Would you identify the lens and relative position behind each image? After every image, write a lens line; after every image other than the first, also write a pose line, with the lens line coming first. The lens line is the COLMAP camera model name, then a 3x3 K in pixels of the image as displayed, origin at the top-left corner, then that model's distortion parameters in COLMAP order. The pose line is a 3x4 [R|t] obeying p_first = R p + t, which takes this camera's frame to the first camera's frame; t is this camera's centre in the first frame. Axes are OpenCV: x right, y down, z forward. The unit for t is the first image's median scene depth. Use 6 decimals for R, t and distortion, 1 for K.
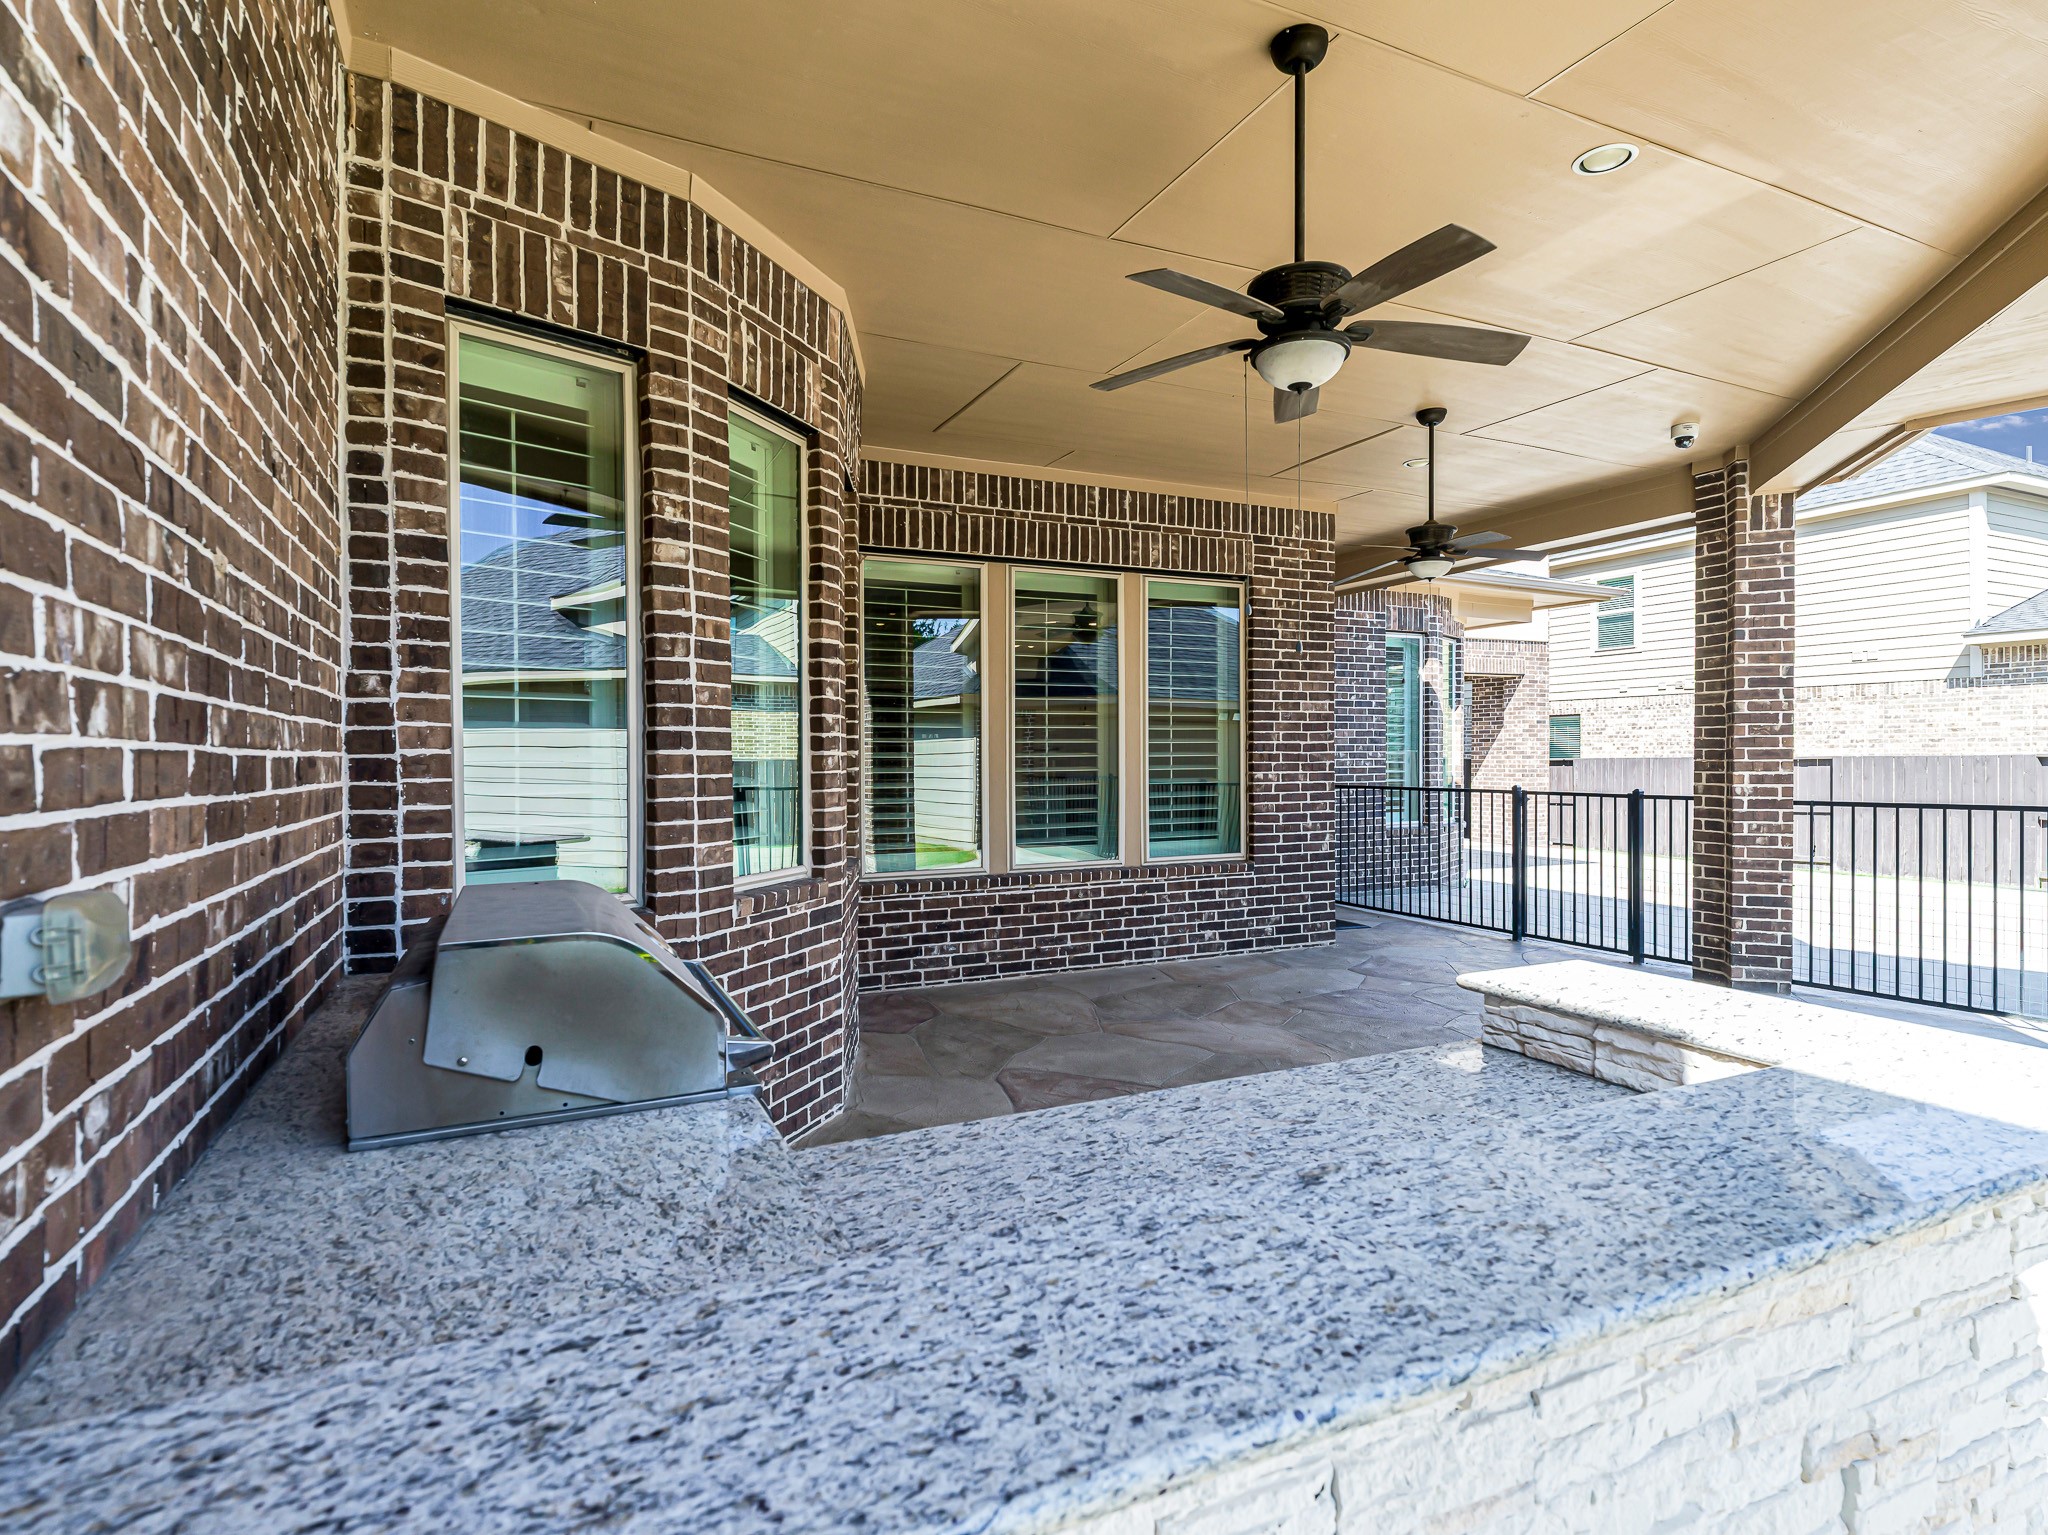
lens RADIAL K [[1025.0, 0, 1020.7], [0, 1025.0, 762.7], [0, 0, 1]] dist [-0.000507, 0.000216]
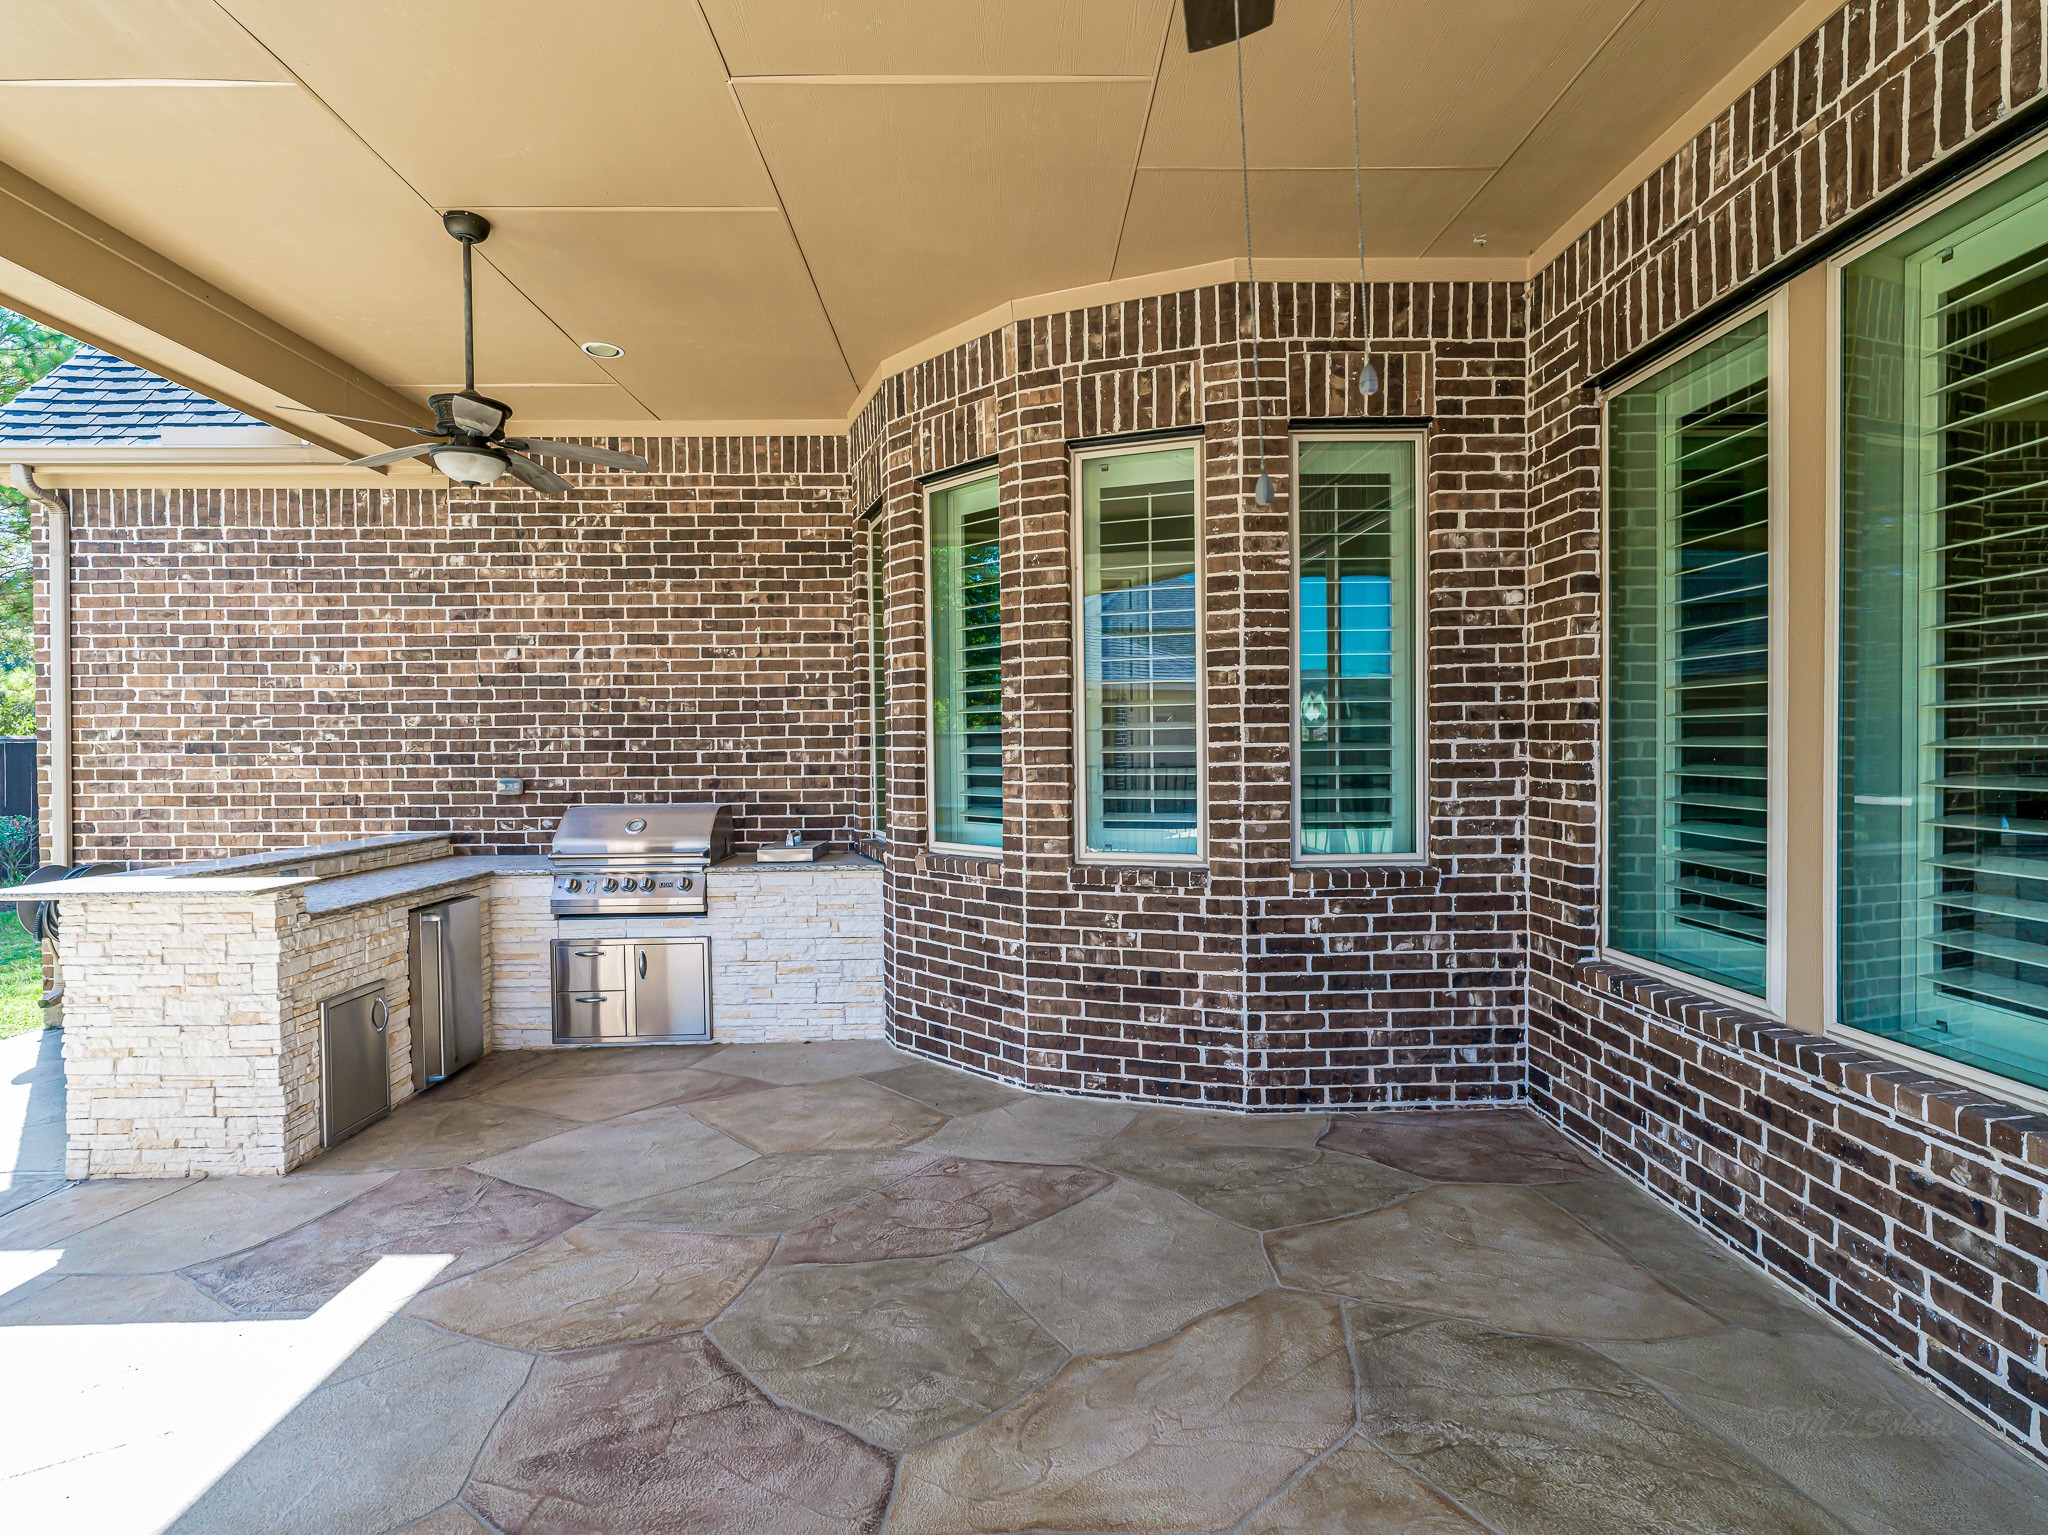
lens RADIAL K [[1025.0, 0, 984.7], [0, 1025.0, 763.2], [0, 0, 1]] dist [-0.000507, 0.000216]
pose [[-0.418653, 0.024967, -0.907803, 0.510312], [0.007708, 0.999684, 0.023939, -0.012146], [0.908114, 0.003024, -0.418713, 0.911576]]
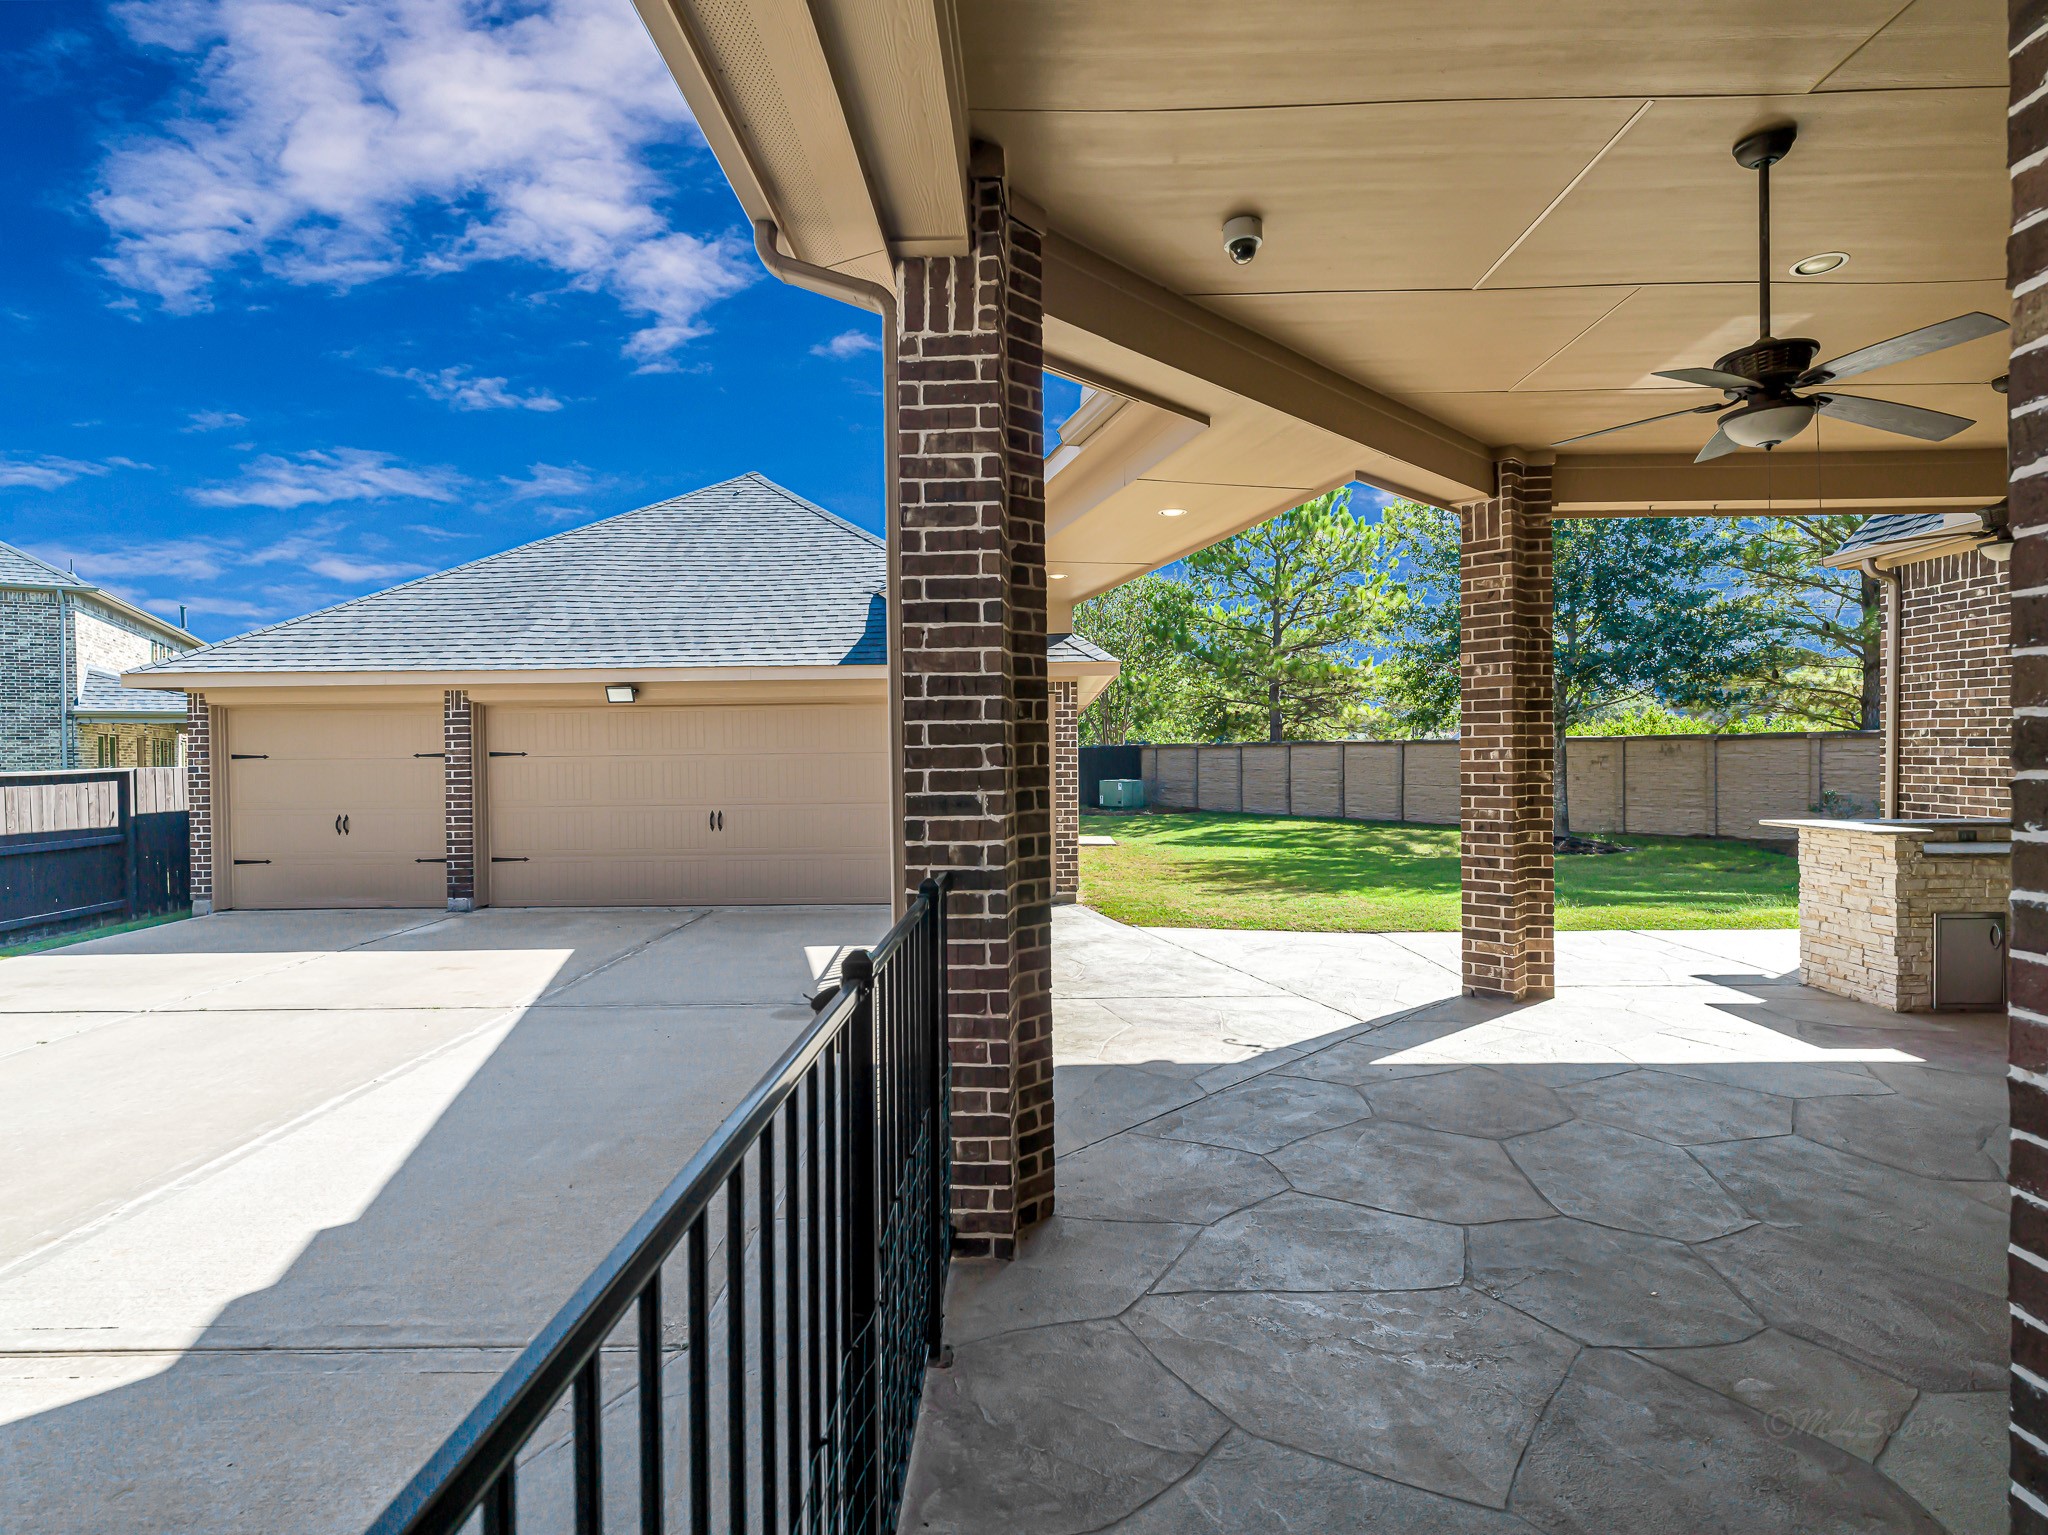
lens RADIAL K [[1025.0, 0, 1024.3], [0, 1025.0, 761.4], [0, 0, 1]] dist [-0.000507, 0.000216]
pose [[-0.892361, 0.011345, 0.451179, 0.446954], [0.018118, 0.999779, 0.010696, -0.019027], [-0.450958, 0.017719, -0.892369, 1.430036]]
